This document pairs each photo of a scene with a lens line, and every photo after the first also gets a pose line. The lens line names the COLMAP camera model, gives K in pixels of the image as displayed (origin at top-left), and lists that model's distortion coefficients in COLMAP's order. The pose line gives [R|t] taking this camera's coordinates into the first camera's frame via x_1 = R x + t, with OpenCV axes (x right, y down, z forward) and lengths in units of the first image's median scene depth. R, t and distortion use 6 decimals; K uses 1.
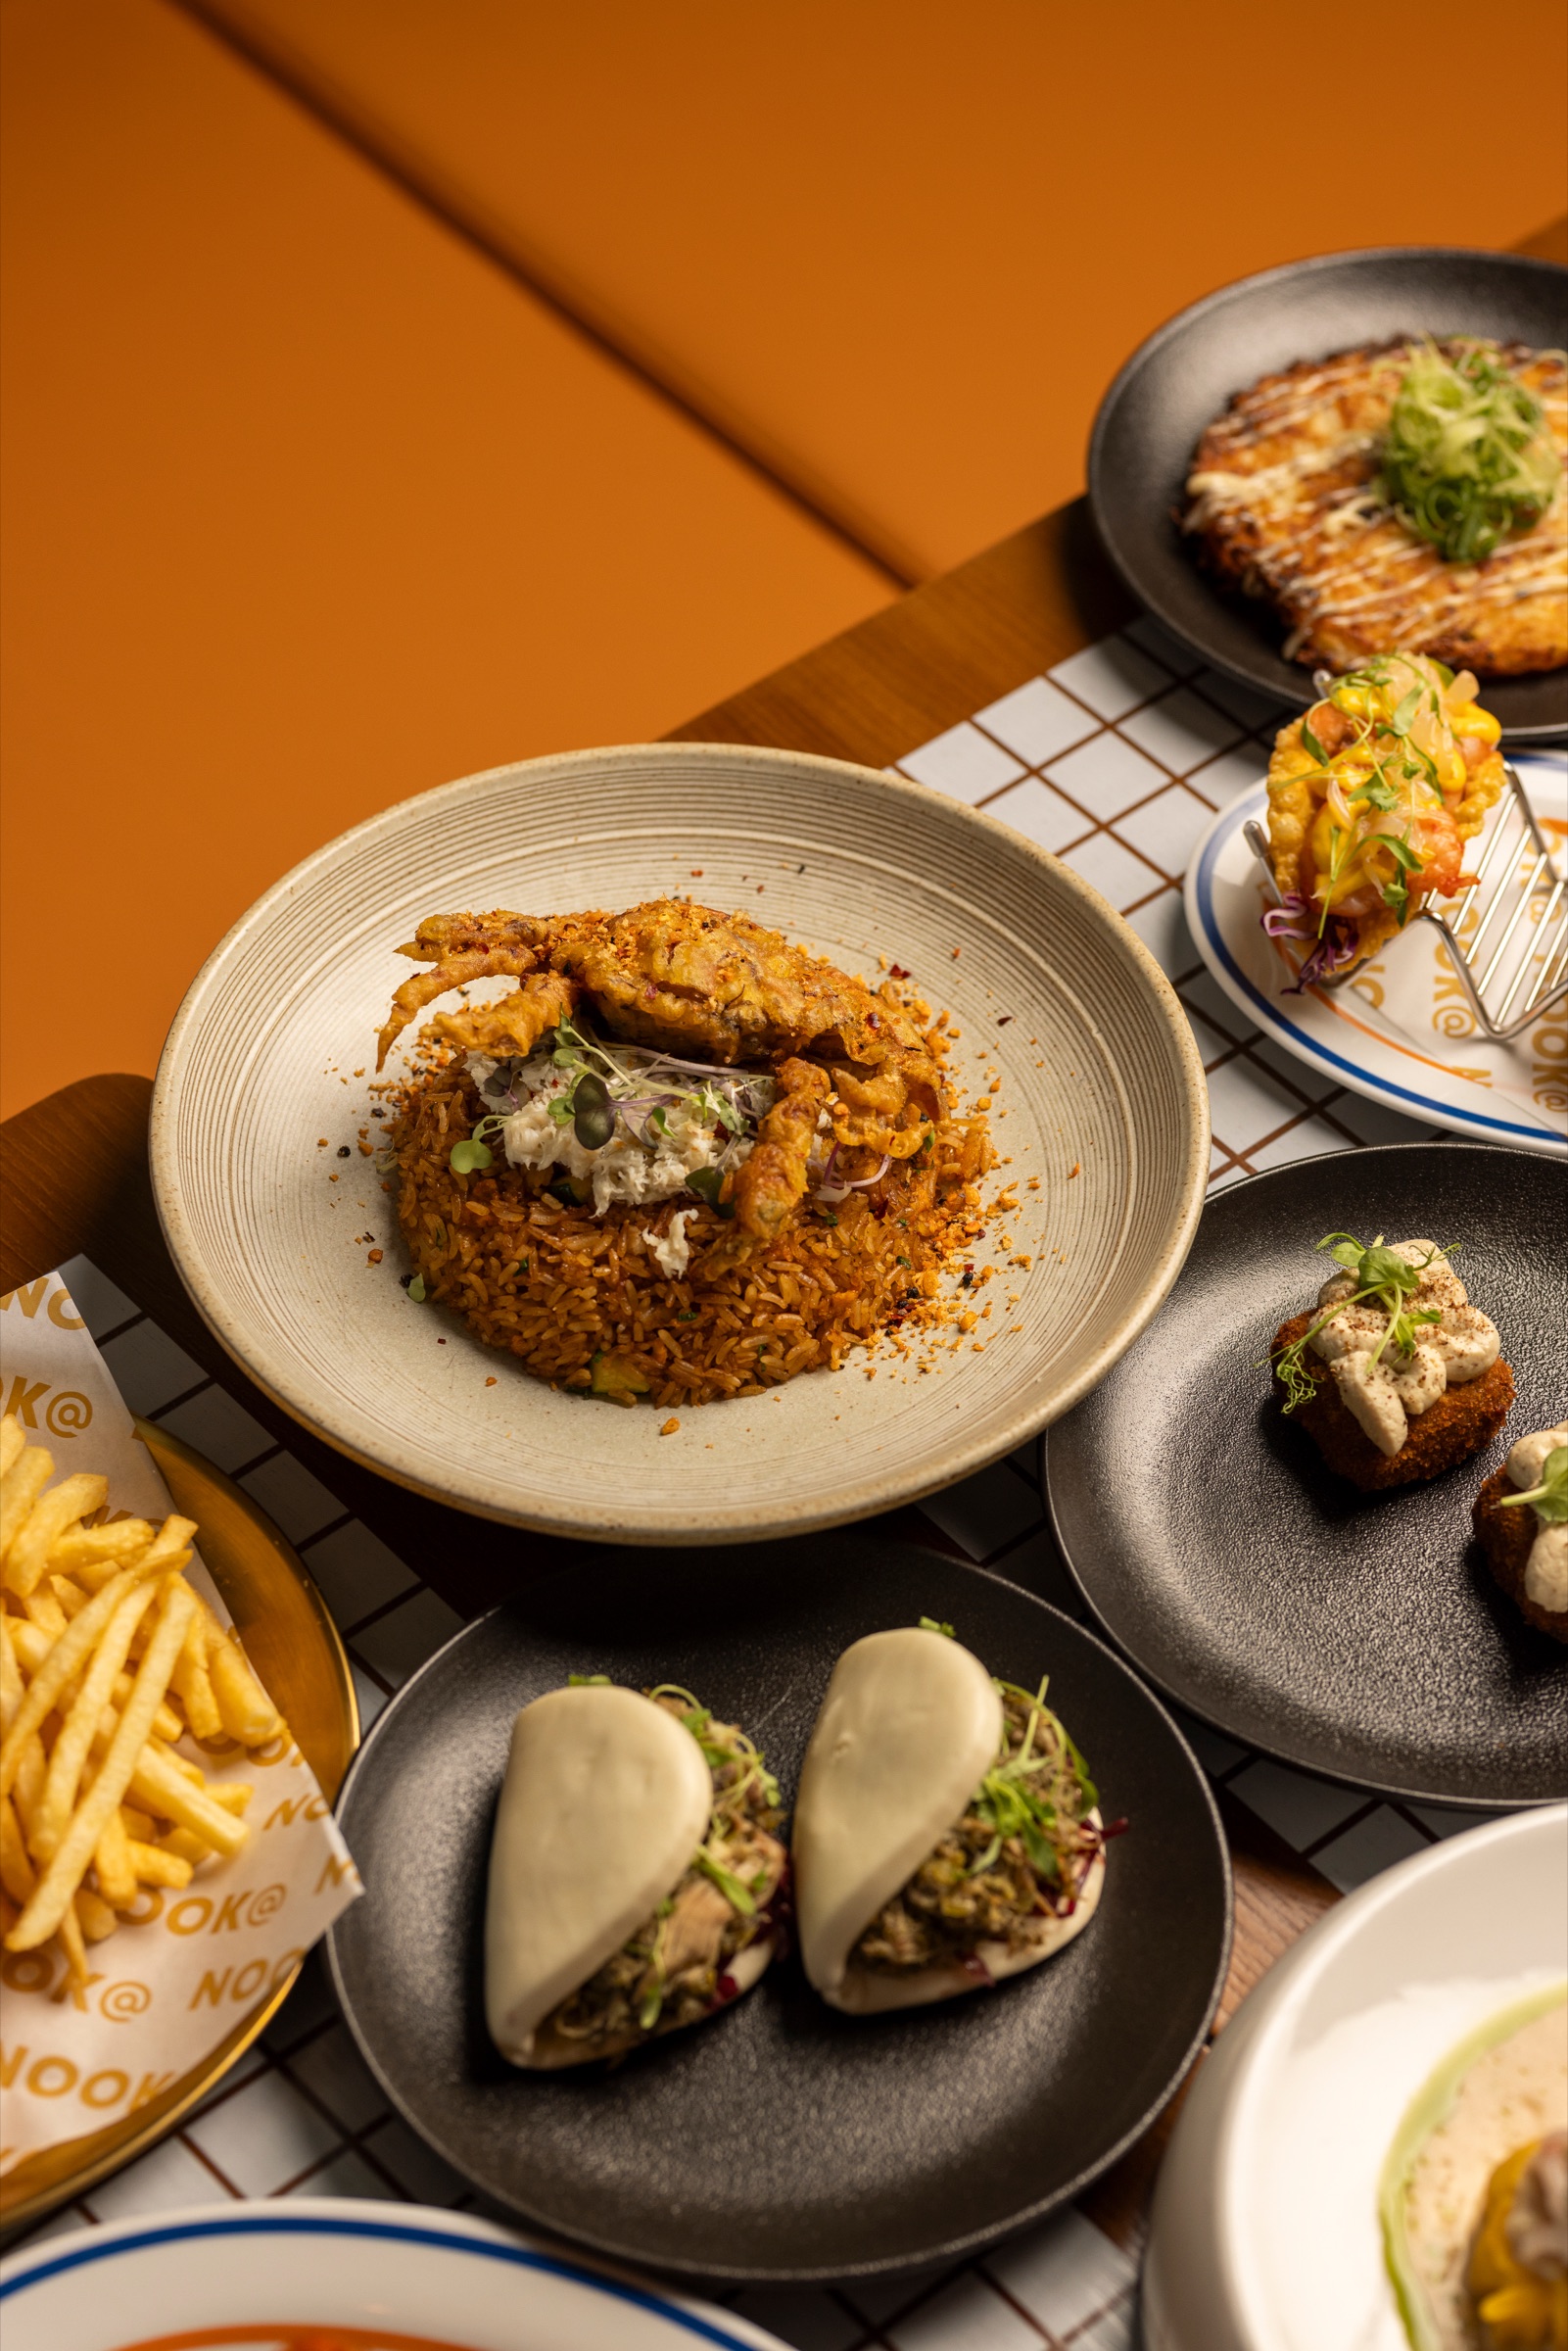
lens RADIAL K [[5841.8, 0, 784.0], [0, 5841.8, 1175.5], [0, 0, 1]] dist [-0.015850, 0.462364]
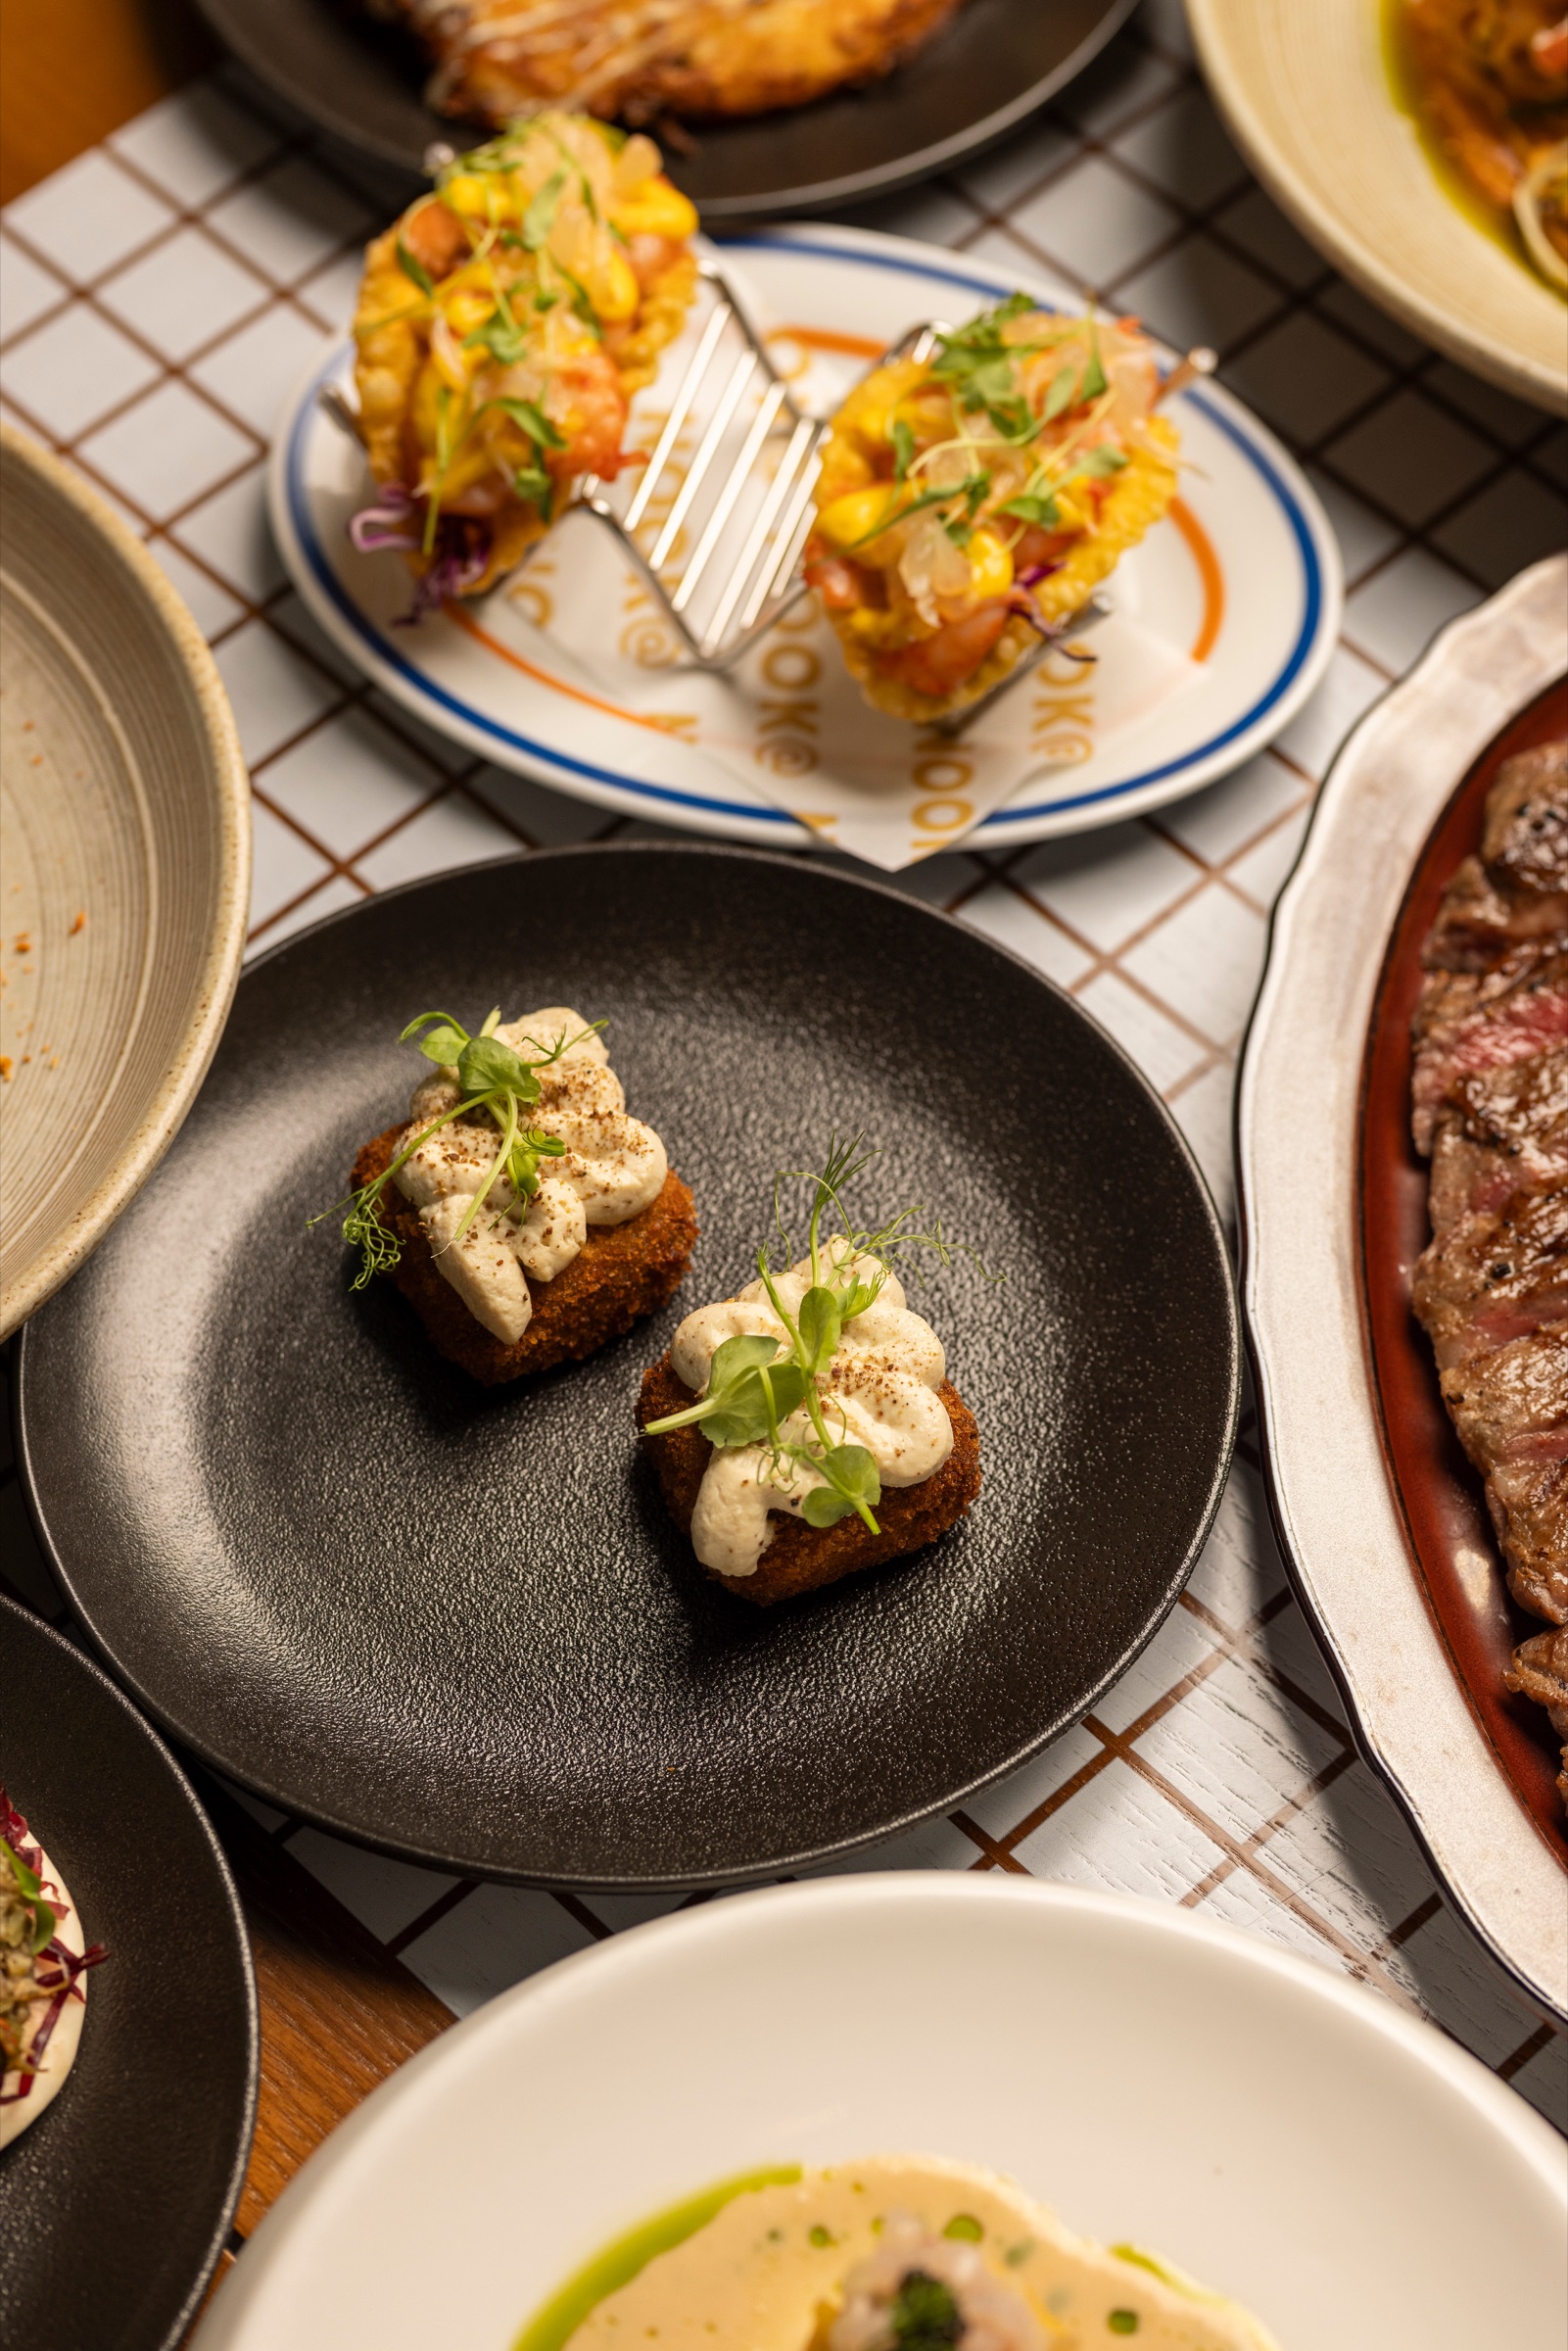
lens RADIAL K [[5841.8, 0, 784.0], [0, 5841.8, 1175.5], [0, 0, 1]] dist [-0.015850, 0.462364]
pose [[0.998093, -0.061206, 0.007987, 0.125508], [0.059307, 0.986794, 0.150735, -0.070703], [-0.017108, -0.149974, 0.988542, 0.300762]]
